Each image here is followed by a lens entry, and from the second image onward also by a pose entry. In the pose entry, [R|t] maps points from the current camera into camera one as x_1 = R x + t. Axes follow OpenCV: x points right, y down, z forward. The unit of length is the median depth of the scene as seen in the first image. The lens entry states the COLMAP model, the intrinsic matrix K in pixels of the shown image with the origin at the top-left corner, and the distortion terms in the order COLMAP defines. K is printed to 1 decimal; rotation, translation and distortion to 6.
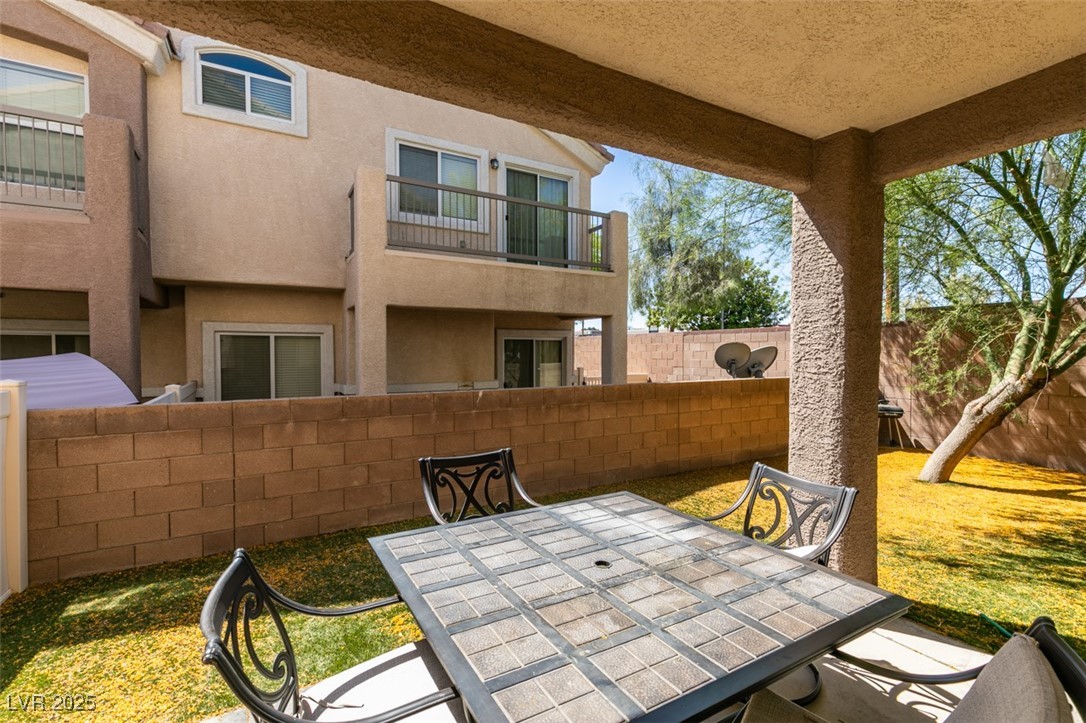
lens RADIAL K [[485.2, 0, 543.0], [0, 485.2, 361.5], [0, 0, 1]] dist [0.008036, -0.000243]
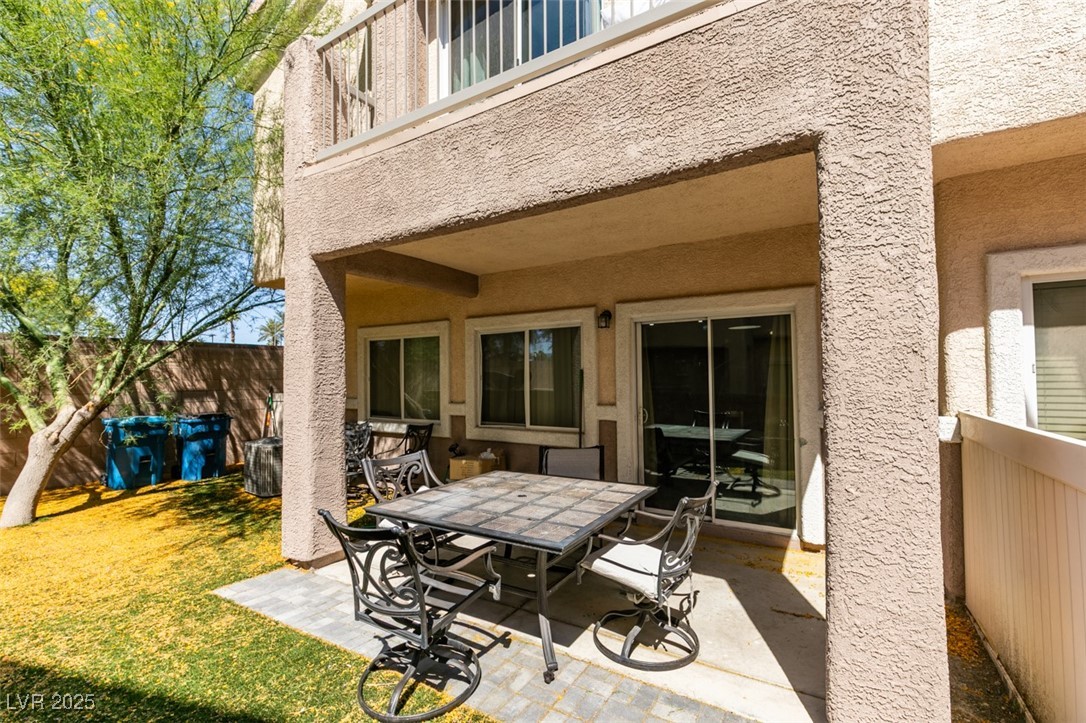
lens RADIAL K [[485.2, 0, 543.0], [0, 485.2, 361.5], [0, 0, 1]] dist [0.008036, -0.000243]
pose [[-0.472685, 0.033167, 0.880607, -0.993372], [0.026238, 0.999378, -0.023557, -0.022549], [-0.880841, 0.011970, -0.473262, 1.167277]]
